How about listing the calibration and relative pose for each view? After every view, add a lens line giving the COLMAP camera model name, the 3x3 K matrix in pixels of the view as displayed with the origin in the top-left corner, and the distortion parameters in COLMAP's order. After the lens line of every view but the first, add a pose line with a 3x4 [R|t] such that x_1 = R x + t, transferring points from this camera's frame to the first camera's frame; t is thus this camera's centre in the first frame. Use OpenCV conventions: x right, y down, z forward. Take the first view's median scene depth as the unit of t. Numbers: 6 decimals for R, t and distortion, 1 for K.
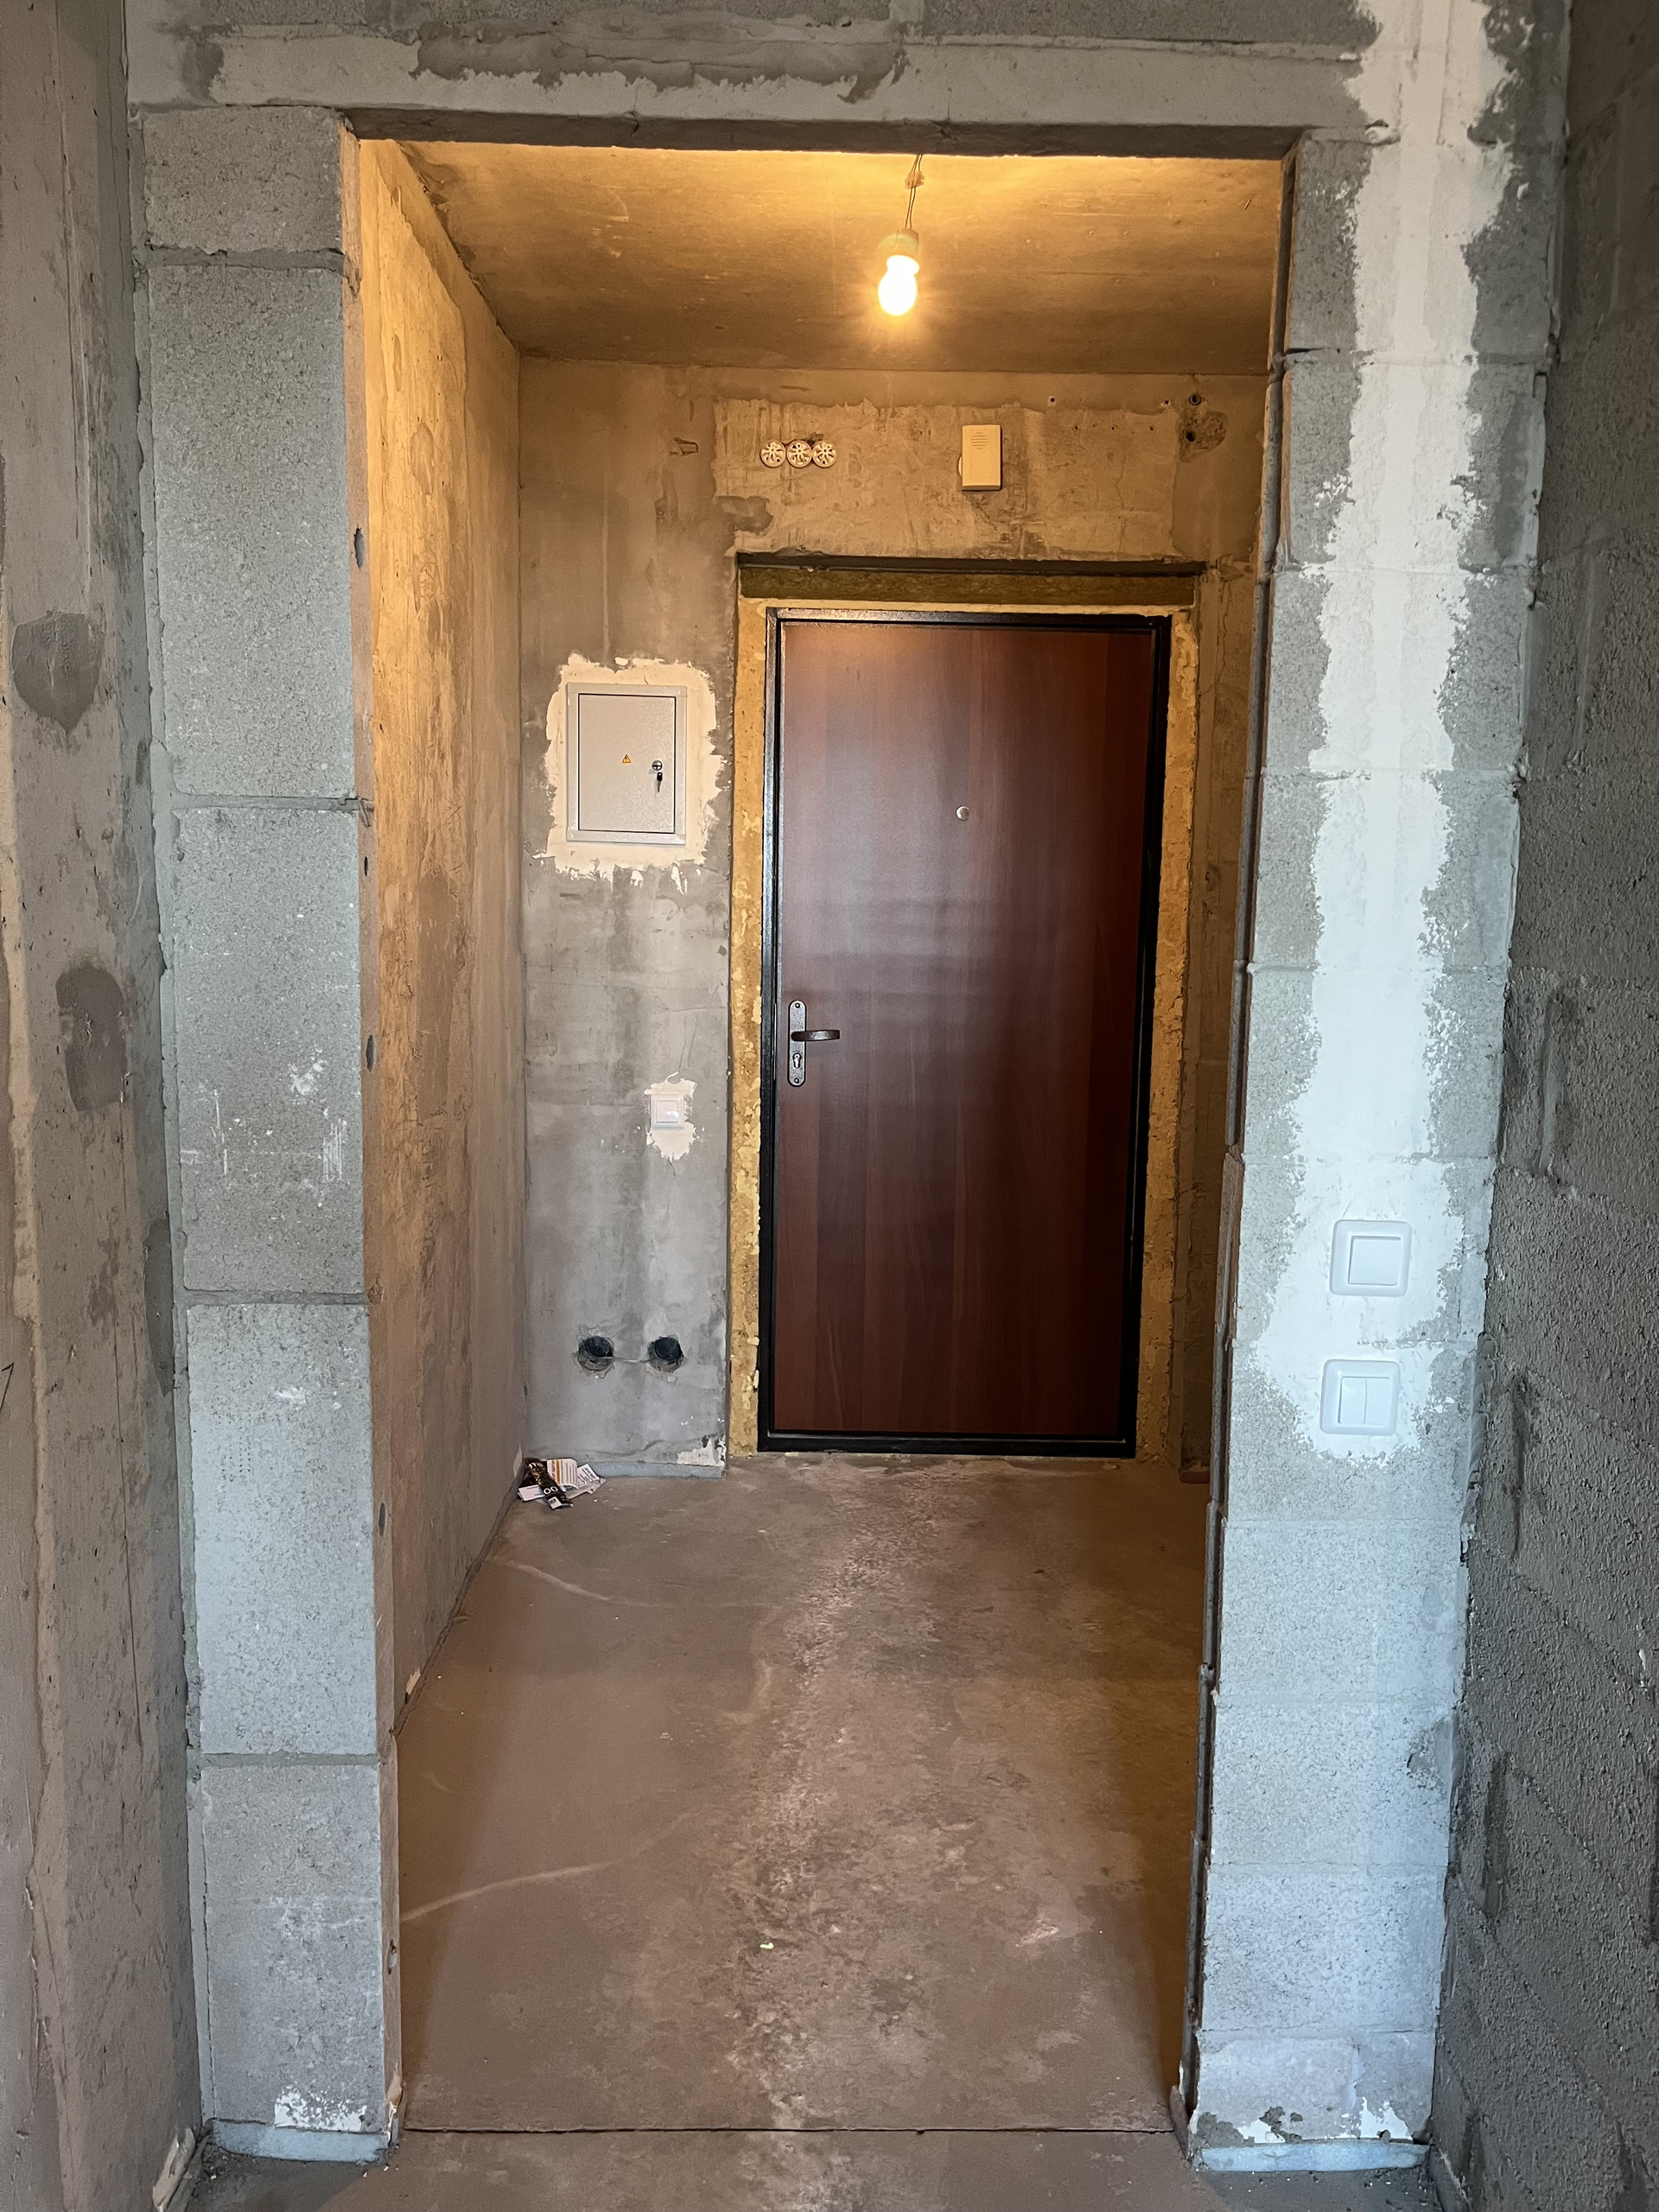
lens RADIAL K [[1673.2, 0, 827.2], [0, 1673.2, 1123.9], [0, 0, 1]] dist [0.050127, -0.054214]
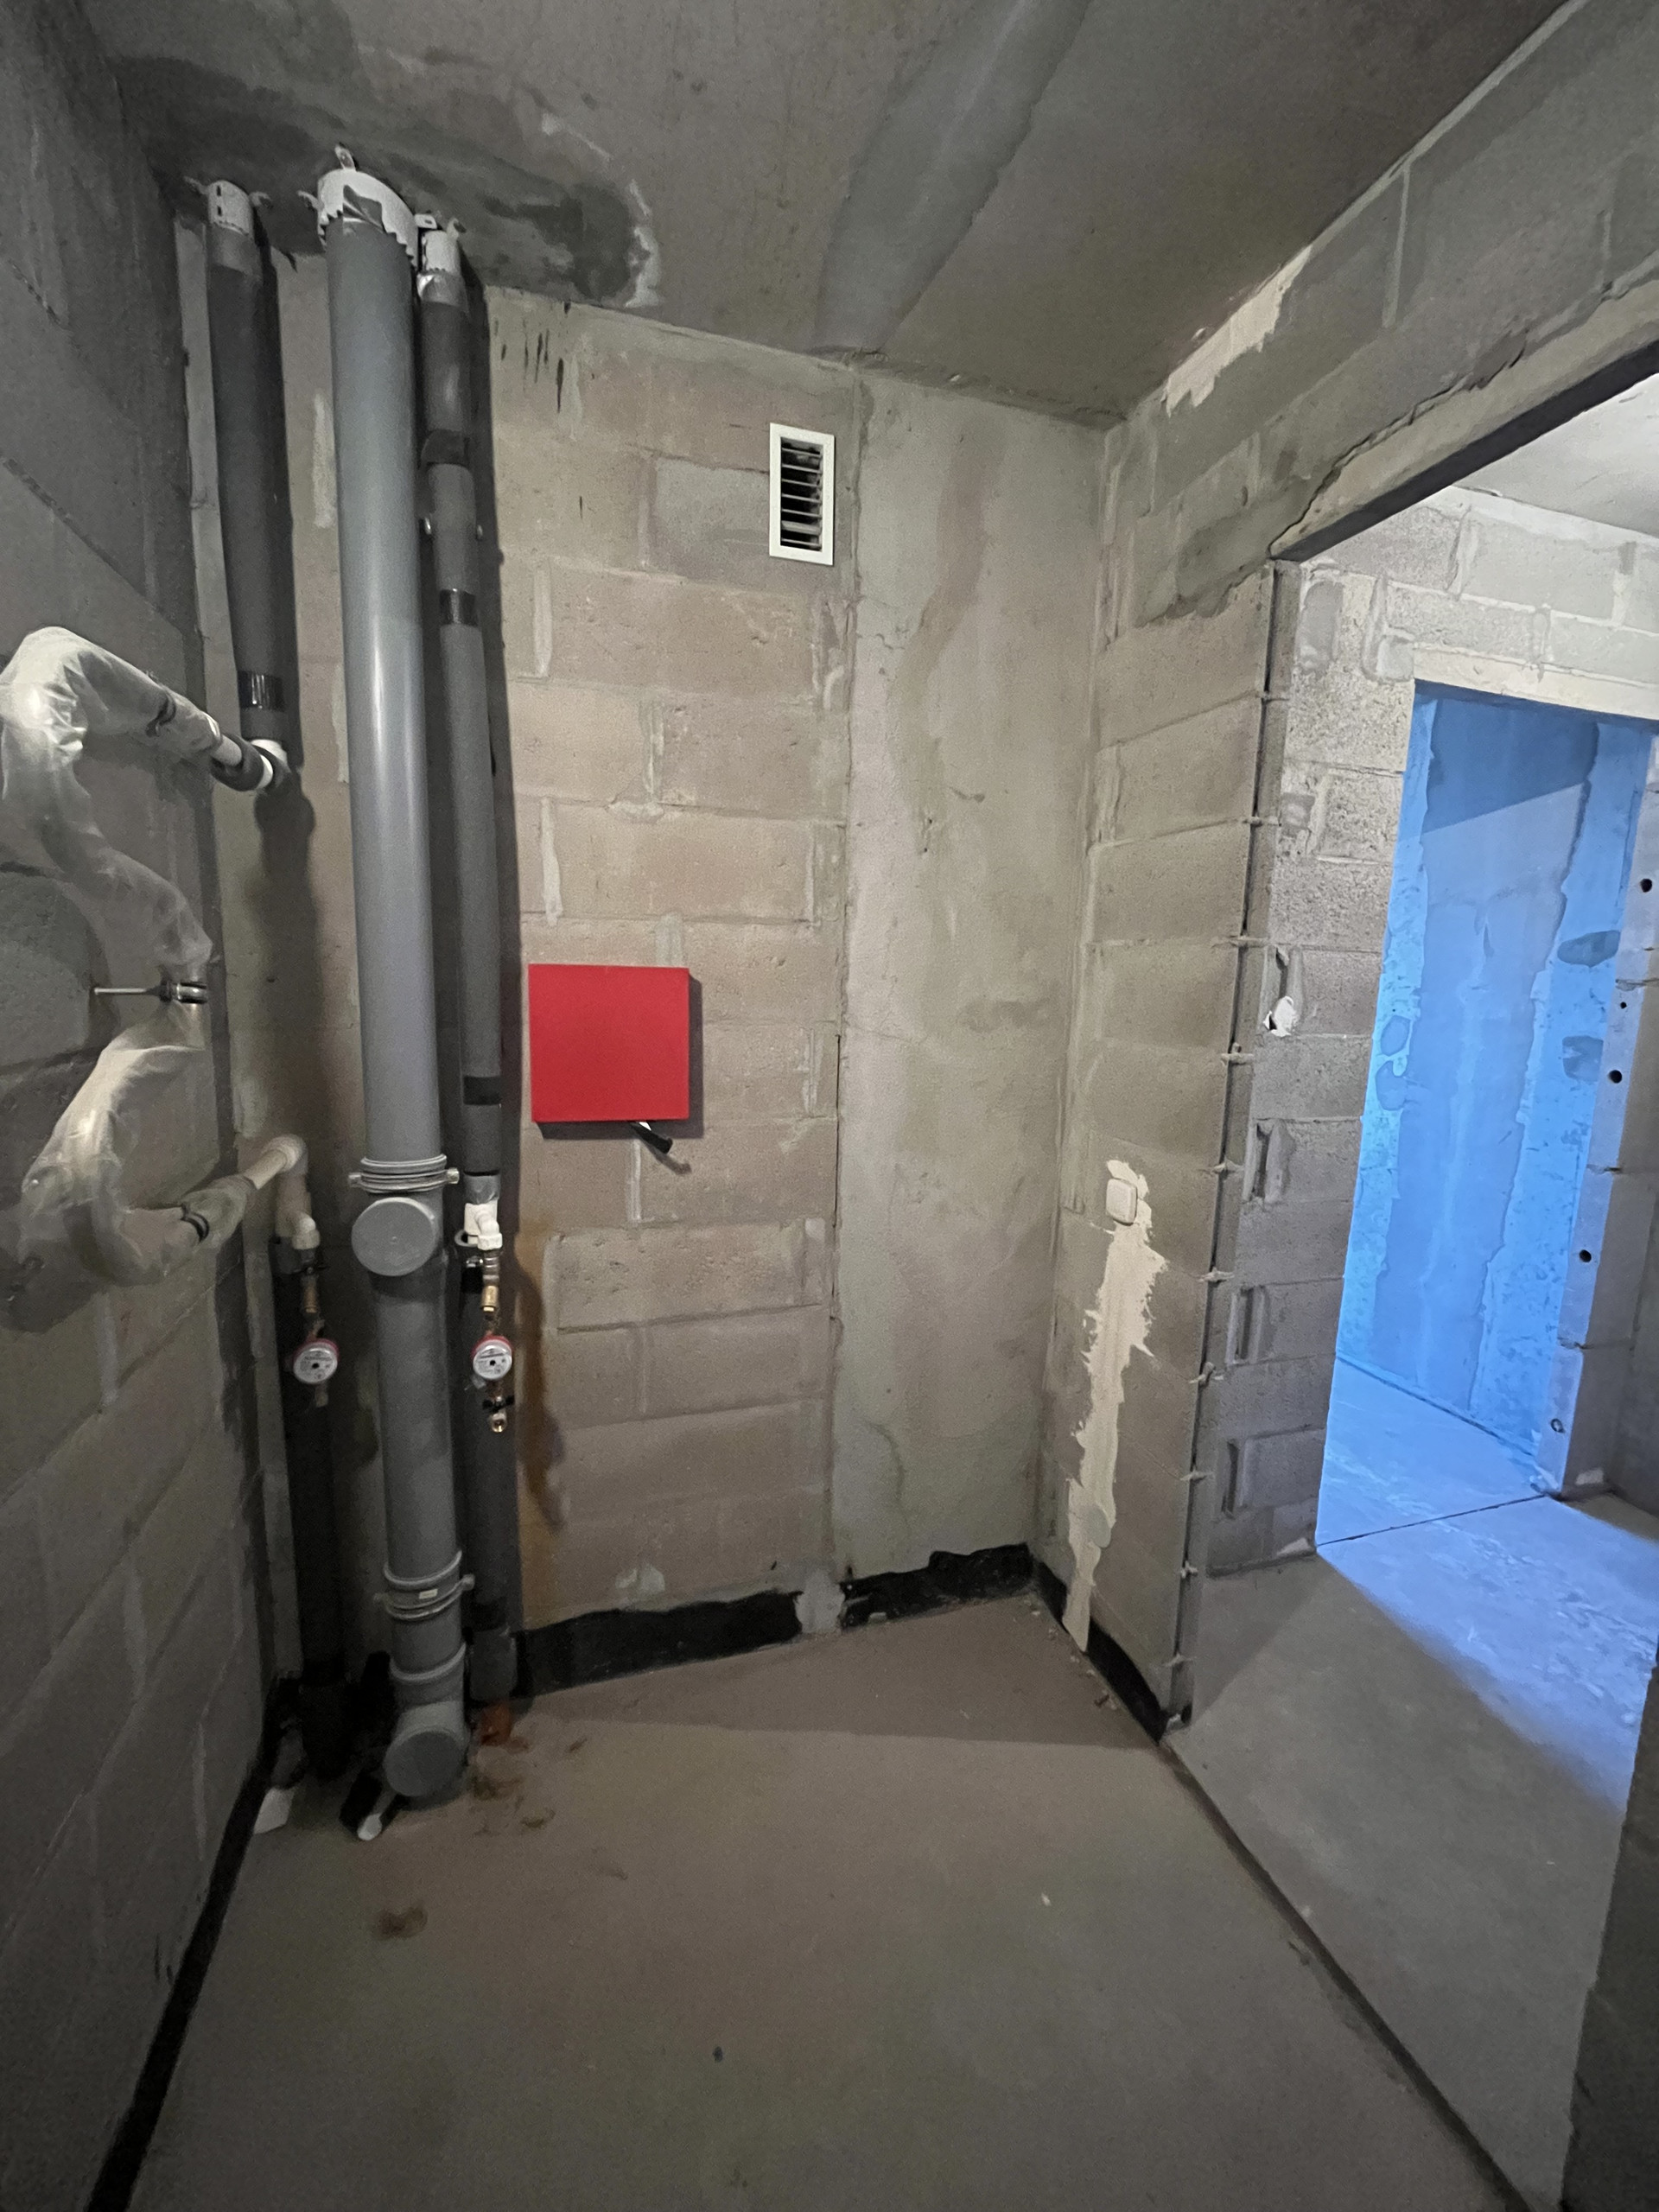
lens RADIAL K [[893.2, 0, 833.0], [0, 893.2, 1108.8], [0, 0, 1]] dist [-0.003852, 0.000225]
pose [[-0.955407, -0.000962, -0.295290, 0.605234], [-0.085355, 0.958208, 0.273044, -0.124291], [0.282687, 0.286072, -0.915560, 0.906032]]
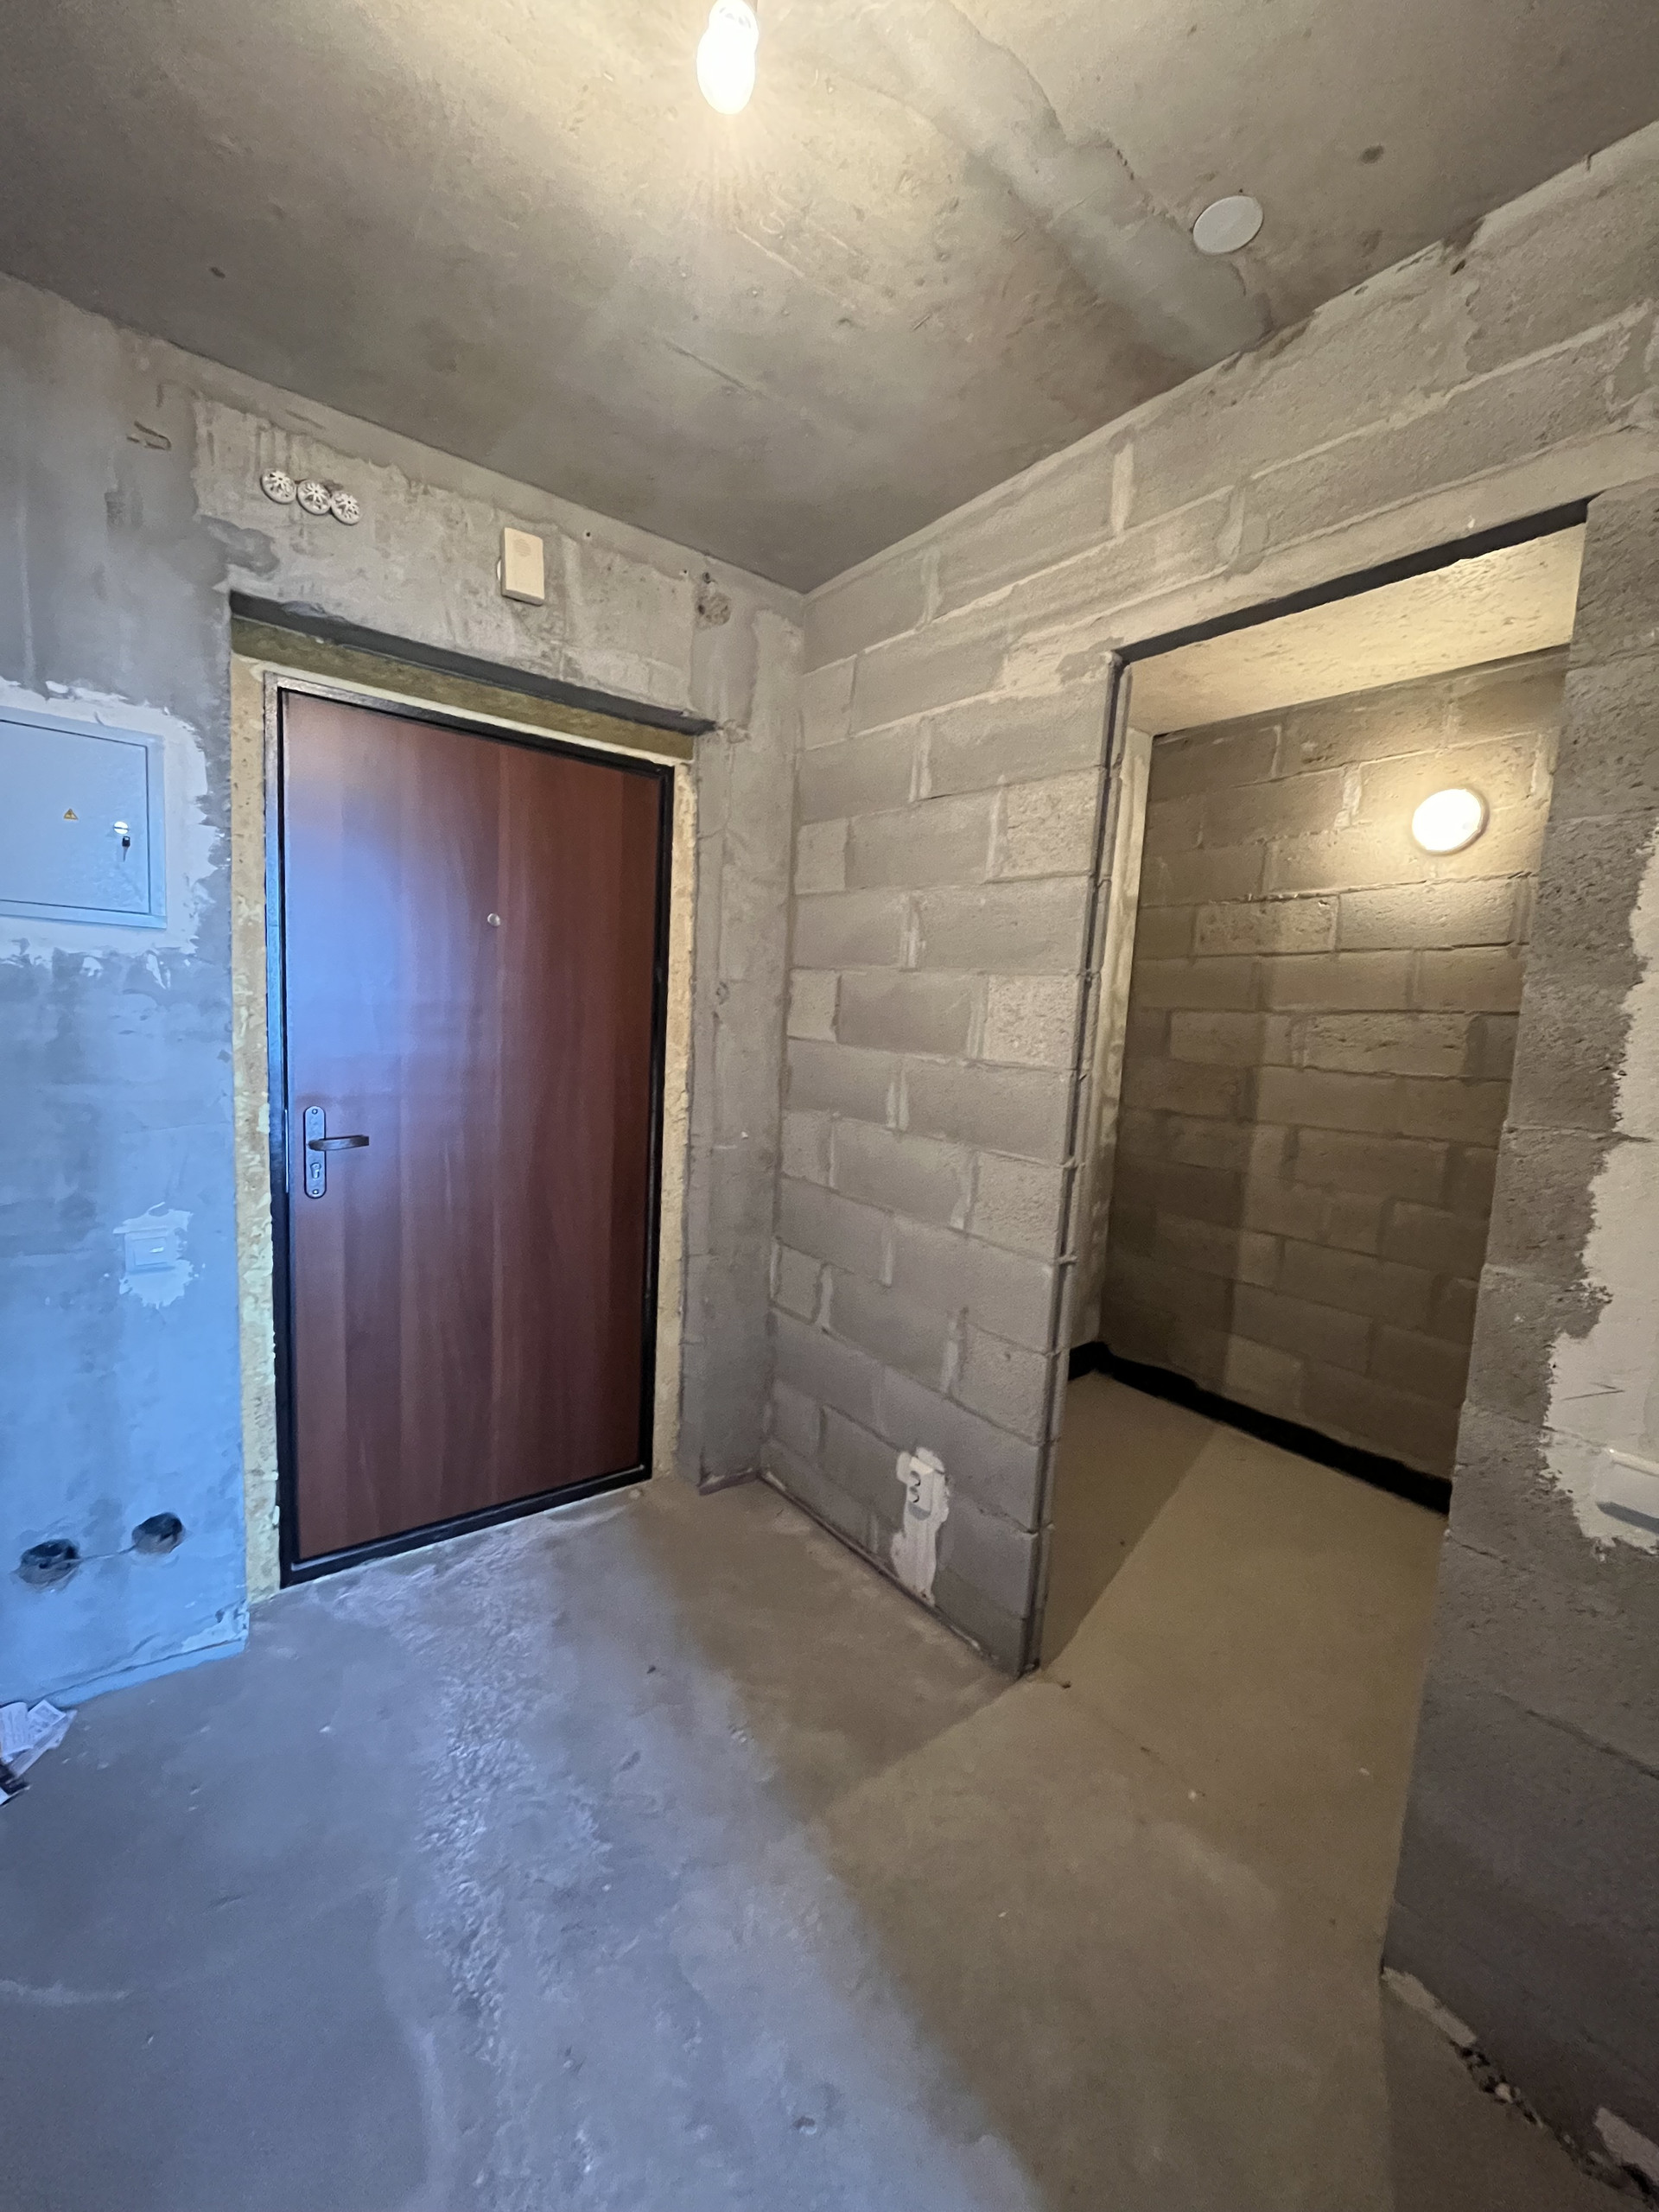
lens RADIAL K [[893.2, 0, 834.2], [0, 893.2, 1109.7], [0, 0, 1]] dist [-0.003852, 0.000225]
pose [[0.800278, -0.041280, 0.598207, -0.089312], [0.043278, 0.999002, 0.011040, -0.069930], [-0.598066, 0.017054, 0.801265, 0.462014]]
